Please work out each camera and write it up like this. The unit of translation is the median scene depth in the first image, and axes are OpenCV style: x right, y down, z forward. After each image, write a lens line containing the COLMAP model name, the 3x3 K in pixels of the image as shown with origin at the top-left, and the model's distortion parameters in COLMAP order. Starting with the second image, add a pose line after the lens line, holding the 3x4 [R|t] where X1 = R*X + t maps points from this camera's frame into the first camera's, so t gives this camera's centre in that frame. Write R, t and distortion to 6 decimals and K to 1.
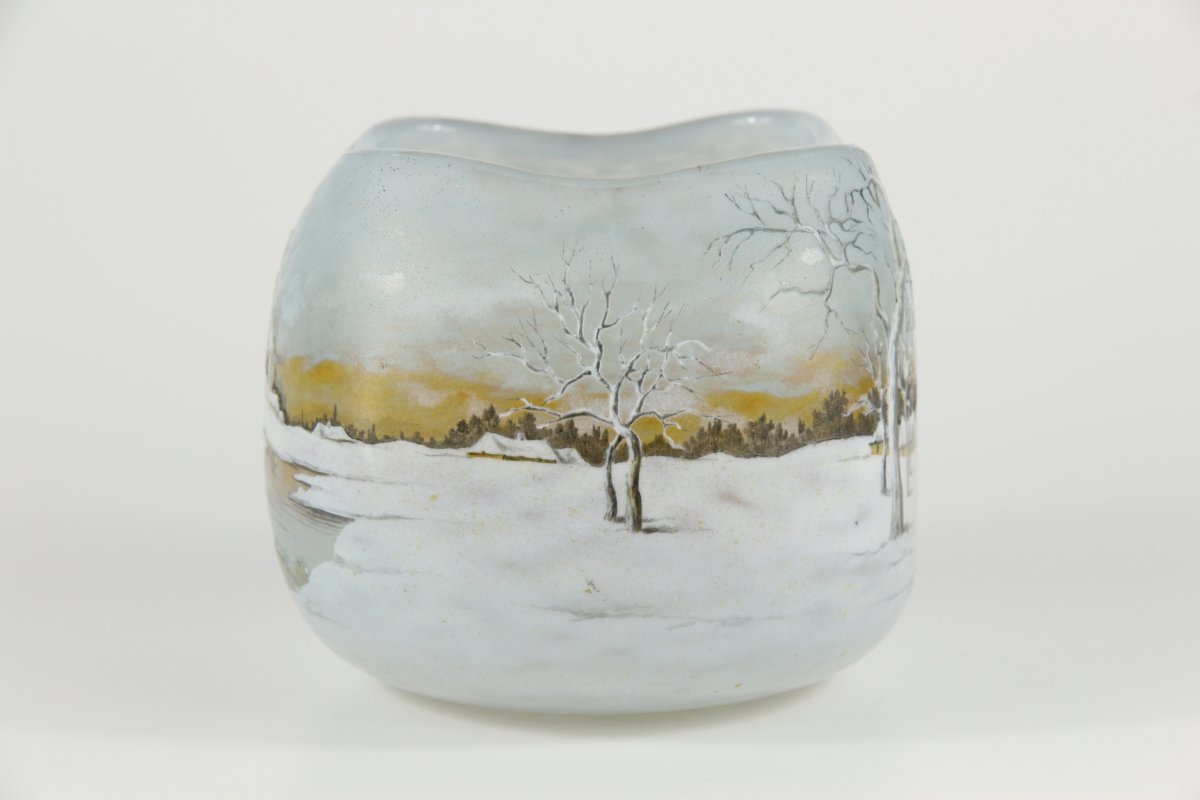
lens RADIAL K [[3838.3, 0, 600.0], [0, 3838.3, 400.0], [0, 0, 1]] dist [0.063076, 0.140851]
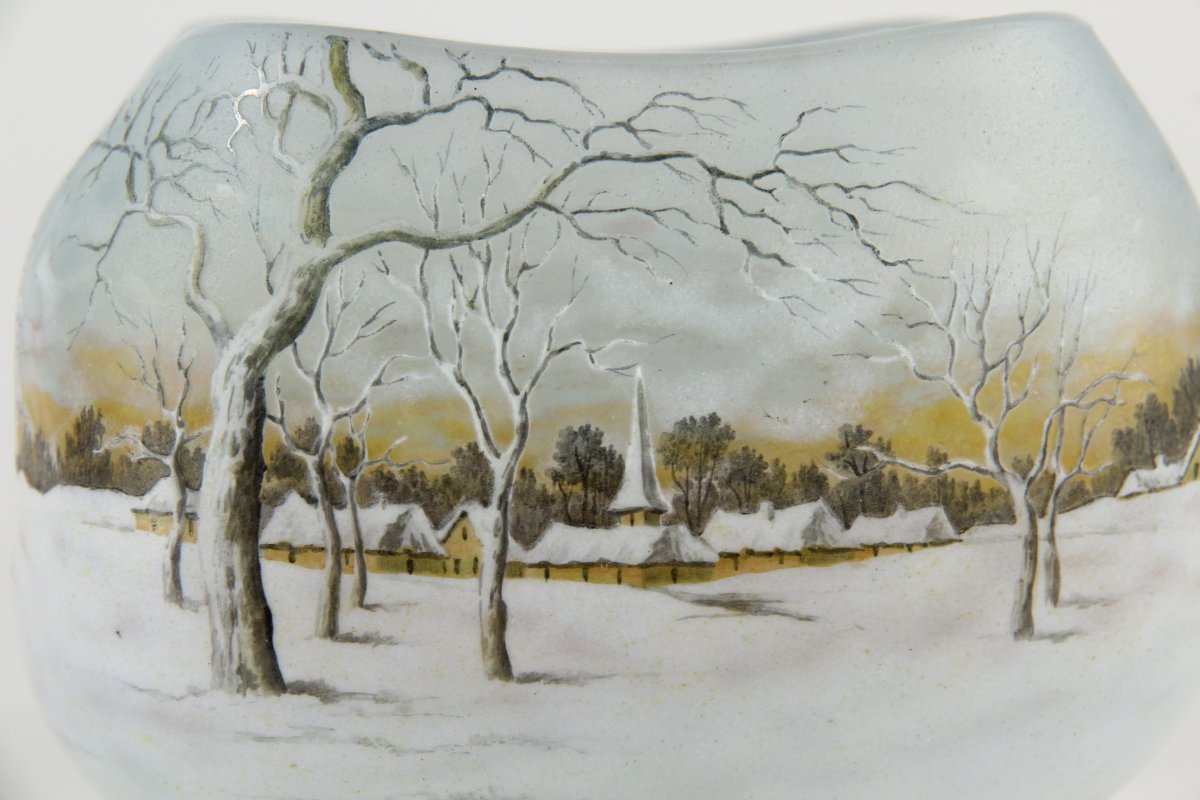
lens RADIAL K [[3522.6, 0, 600.0], [0, 3522.6, 400.0], [0, 0, 1]] dist [-0.106501, 0.179577]
pose [[0.098481, 0.120308, -0.987840, 0.635537], [-0.140538, 0.984398, 0.105878, -0.076141], [0.985165, 0.128402, 0.113852, 1.026685]]
